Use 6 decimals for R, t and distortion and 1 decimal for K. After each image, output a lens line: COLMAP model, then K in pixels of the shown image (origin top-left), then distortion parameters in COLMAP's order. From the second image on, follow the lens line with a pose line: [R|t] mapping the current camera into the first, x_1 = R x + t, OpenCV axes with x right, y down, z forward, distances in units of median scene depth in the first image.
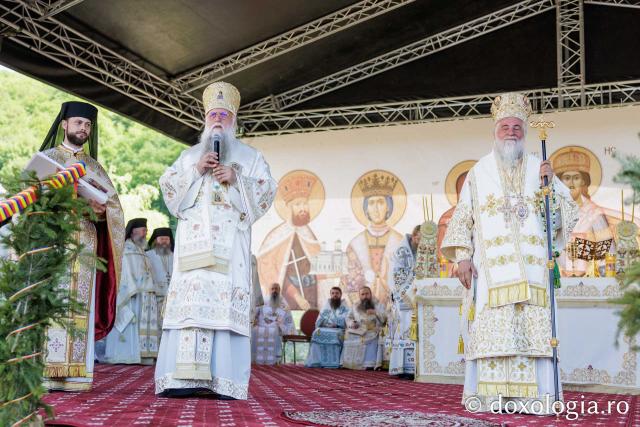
lens RADIAL K [[700.9, 0, 383.3], [0, 700.9, 223.4], [0, 0, 1]] dist [-0.006601, 0.000272]
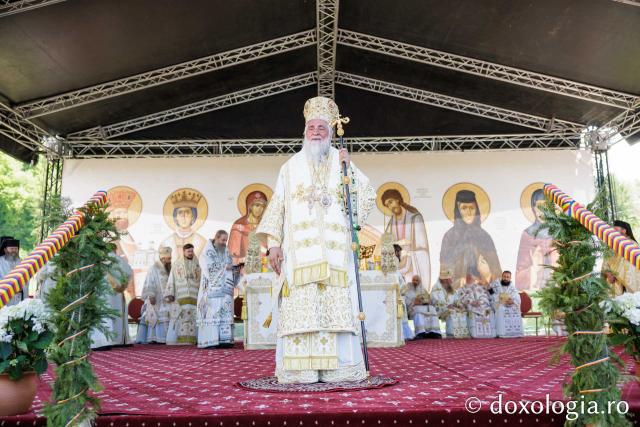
lens RADIAL K [[509.3, 0, 322.9], [0, 509.3, 217.4], [0, 0, 1]] dist [-0.002655, 0.006443]
pose [[0.927179, 0.018321, 0.374171, -0.133426], [-0.012439, 0.999758, -0.018128, -0.010318], [-0.374412, 0.012154, 0.927183, 0.015693]]
